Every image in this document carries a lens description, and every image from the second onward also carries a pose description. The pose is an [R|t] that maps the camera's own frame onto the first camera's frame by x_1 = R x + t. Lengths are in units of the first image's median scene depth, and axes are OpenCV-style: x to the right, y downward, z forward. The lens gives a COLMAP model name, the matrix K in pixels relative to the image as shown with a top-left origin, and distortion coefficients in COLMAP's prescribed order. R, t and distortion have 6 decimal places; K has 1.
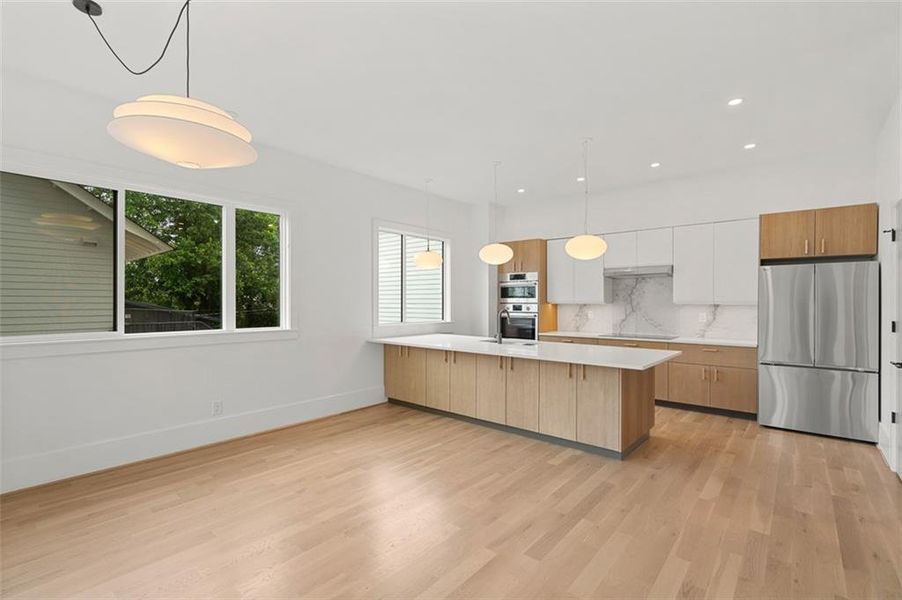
lens RADIAL K [[411.4, 0, 452.5], [0, 411.4, 302.3], [0, 0, 1]] dist [-0.002725, 0.001833]
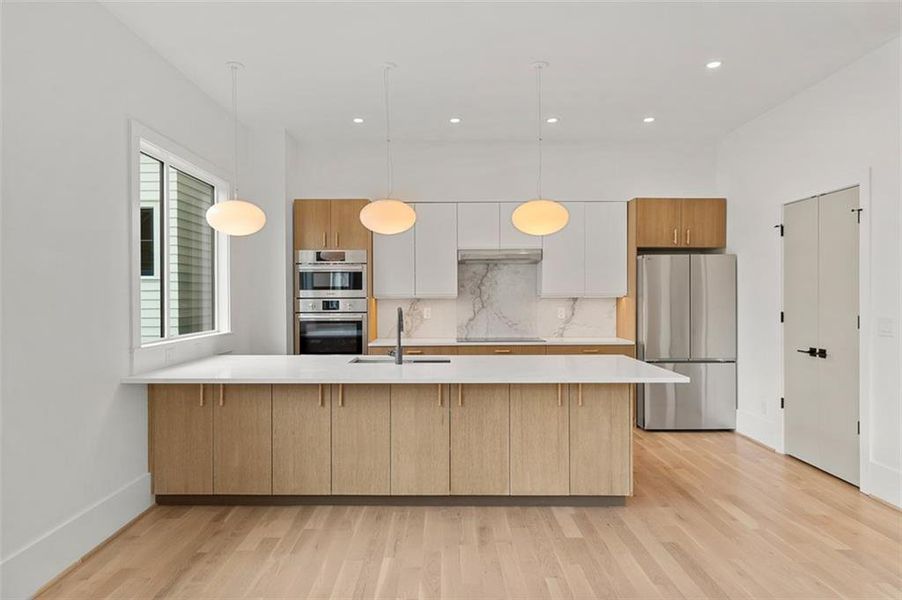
lens RADIAL K [[562.8, 0, 449.2], [0, 562.8, 297.1], [0, 0, 1]] dist [0.004976, 0.003930]
pose [[0.766429, -0.006820, 0.642293, -0.411748], [0.006068, 0.999976, 0.003377, -0.001689], [-0.642301, 0.001309, 0.766452, 0.352524]]
